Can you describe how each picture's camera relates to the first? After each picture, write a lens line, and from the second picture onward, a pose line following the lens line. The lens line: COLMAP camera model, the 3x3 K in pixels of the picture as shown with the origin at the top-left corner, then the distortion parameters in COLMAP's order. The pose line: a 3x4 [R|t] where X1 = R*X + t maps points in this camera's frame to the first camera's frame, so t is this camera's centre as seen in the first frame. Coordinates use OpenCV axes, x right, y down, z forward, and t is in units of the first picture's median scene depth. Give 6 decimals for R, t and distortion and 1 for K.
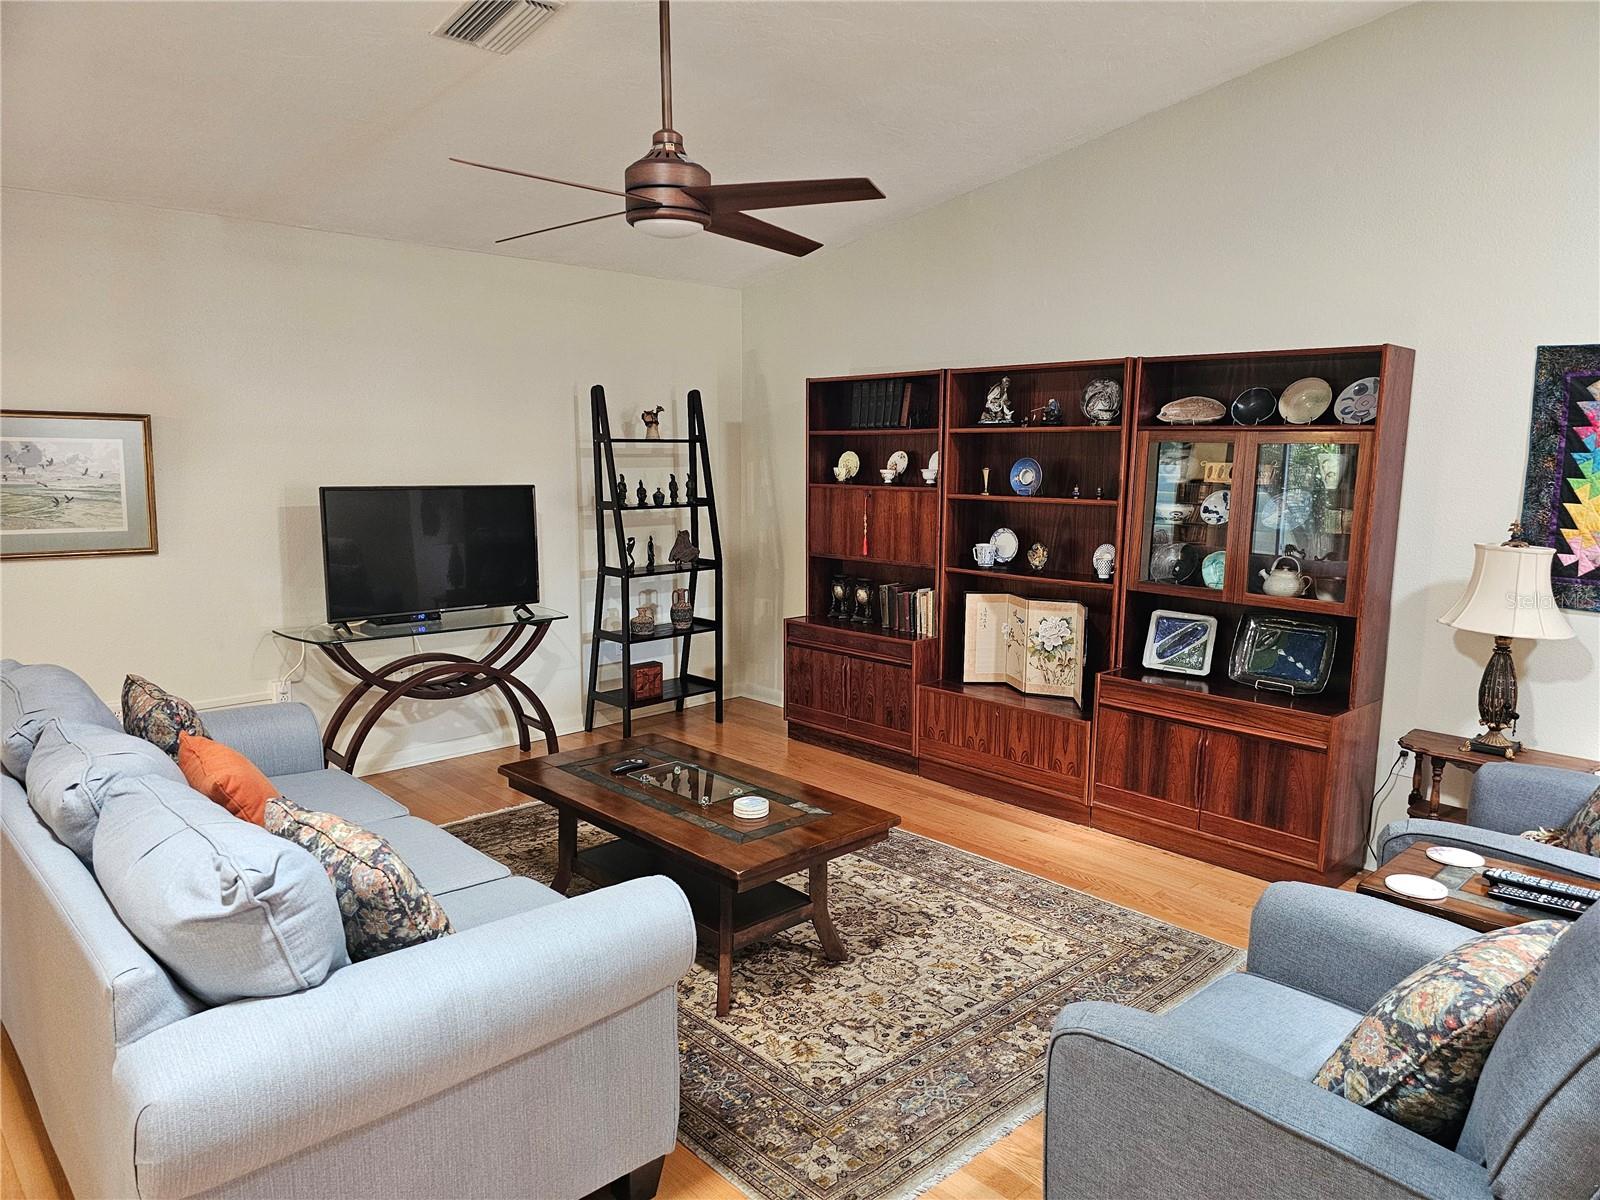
lens RADIAL K [[1055.2, 0, 800.0], [0, 1055.2, 600.0], [0, 0, 1]] dist [0.077211, -0.081067]
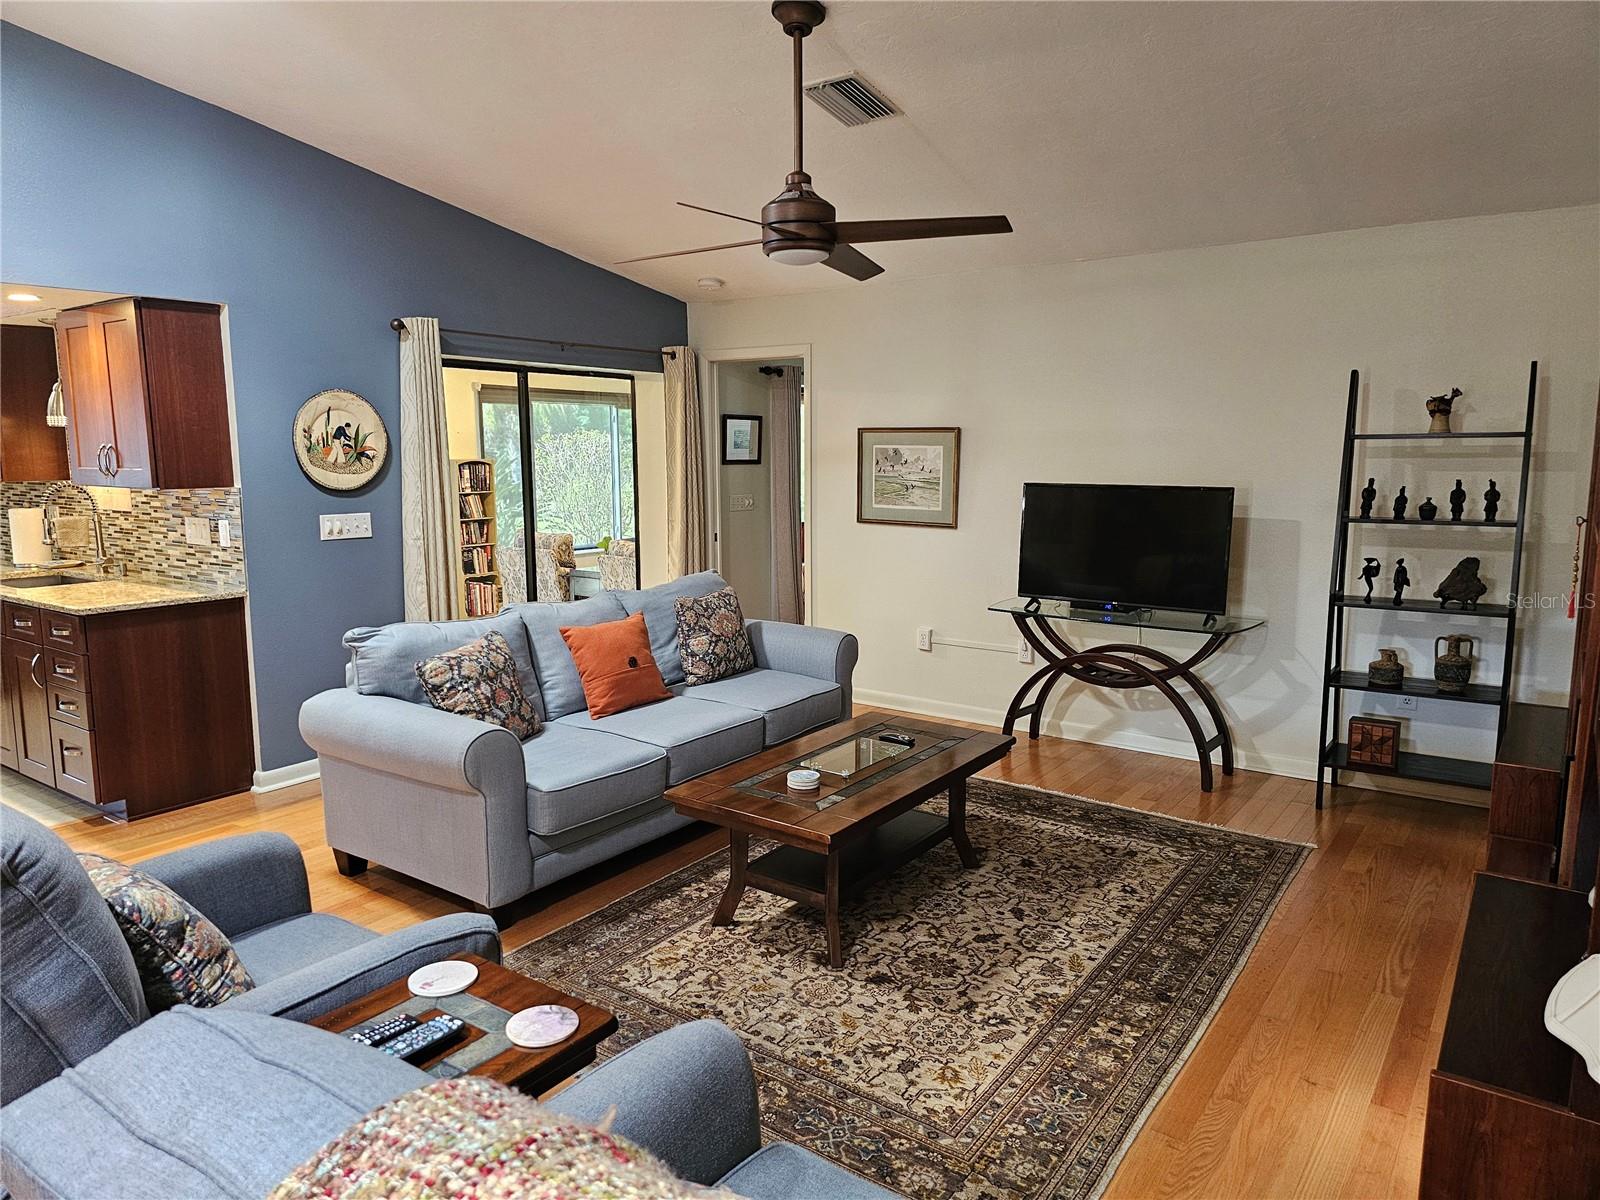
lens RADIAL K [[1055.2, 0, 800.0], [0, 1055.2, 600.0], [0, 0, 1]] dist [0.077211, -0.081067]
pose [[0.191591, 0.133394, -0.972368, 0.790014], [-0.136356, 0.984731, 0.108223, -0.082140], [0.971957, 0.111854, 0.206855, 0.606506]]
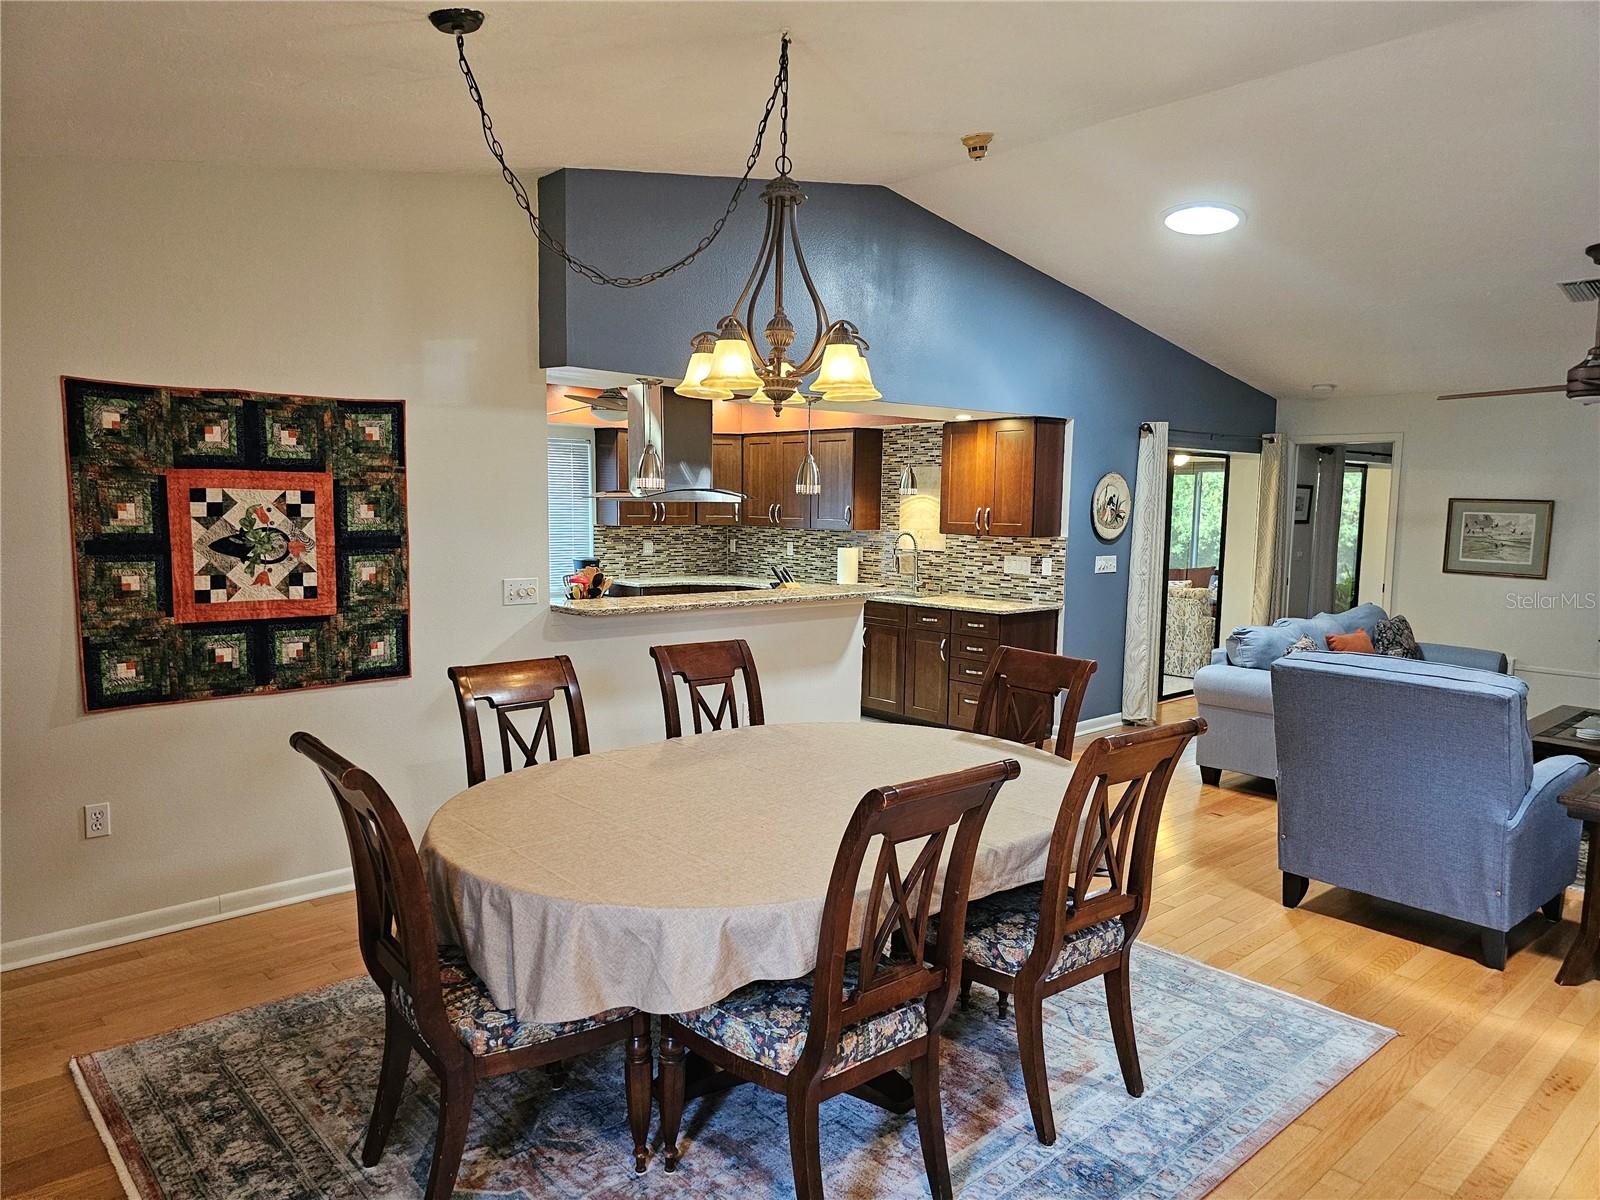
lens RADIAL K [[1080.1, 0, 800.0], [0, 1080.1, 600.0], [0, 0, 1]] dist [0.019339, -0.001710]
pose [[-0.018360, 0.087084, -0.996032, 1.346718], [-0.154526, 0.983983, 0.088879, 0.023269], [0.987818, 0.155544, -0.004609, -0.207237]]
